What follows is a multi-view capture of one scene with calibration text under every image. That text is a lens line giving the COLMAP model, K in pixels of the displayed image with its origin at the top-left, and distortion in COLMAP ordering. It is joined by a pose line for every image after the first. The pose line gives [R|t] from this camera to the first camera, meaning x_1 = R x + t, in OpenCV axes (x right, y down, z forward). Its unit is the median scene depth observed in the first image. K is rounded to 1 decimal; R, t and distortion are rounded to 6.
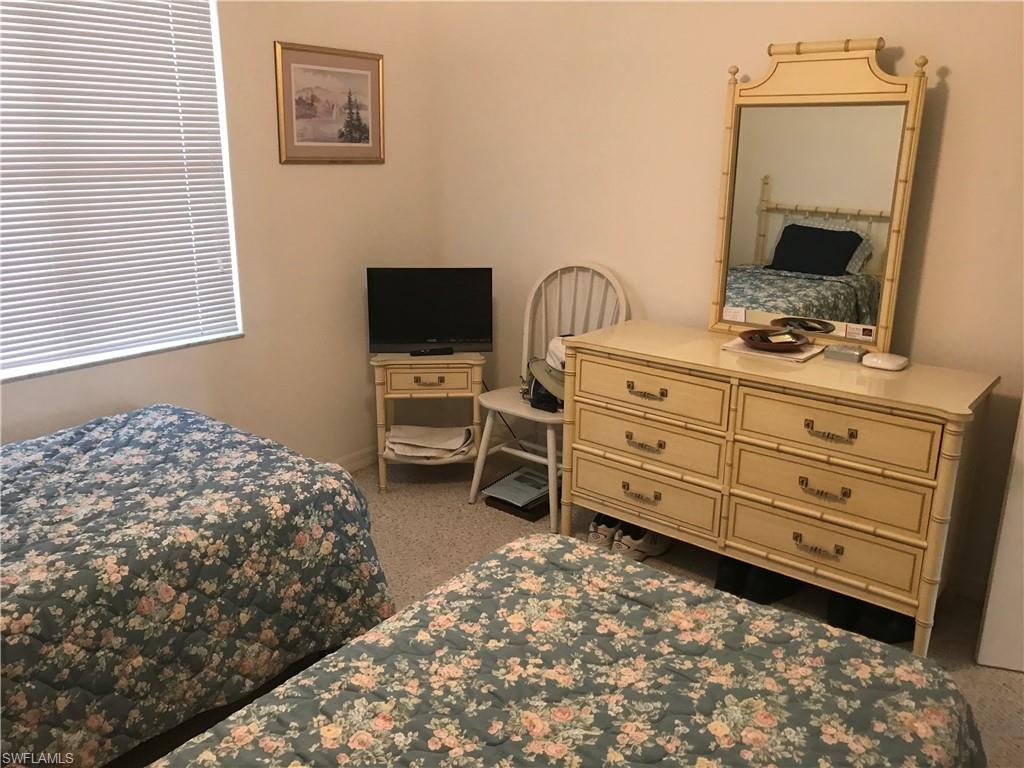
lens RADIAL K [[840.4, 0, 512.9], [0, 840.4, 381.8], [0, 0, 1]] dist [0.036728, -0.056200]
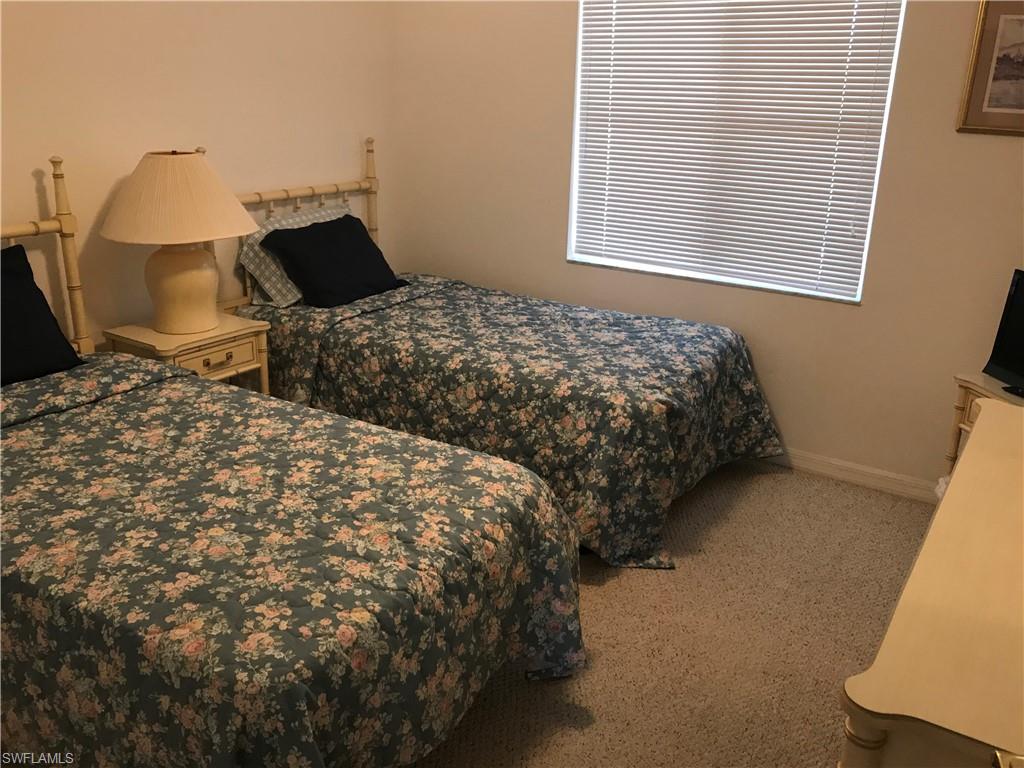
lens RADIAL K [[840.4, 0, 536.8], [0, 840.4, 388.9], [0, 0, 1]] dist [0.036728, -0.056200]
pose [[0.101864, 0.324271, -0.940464, 0.897118], [-0.300335, 0.911292, 0.281683, -0.192832], [0.948379, 0.253761, 0.190218, 0.714808]]
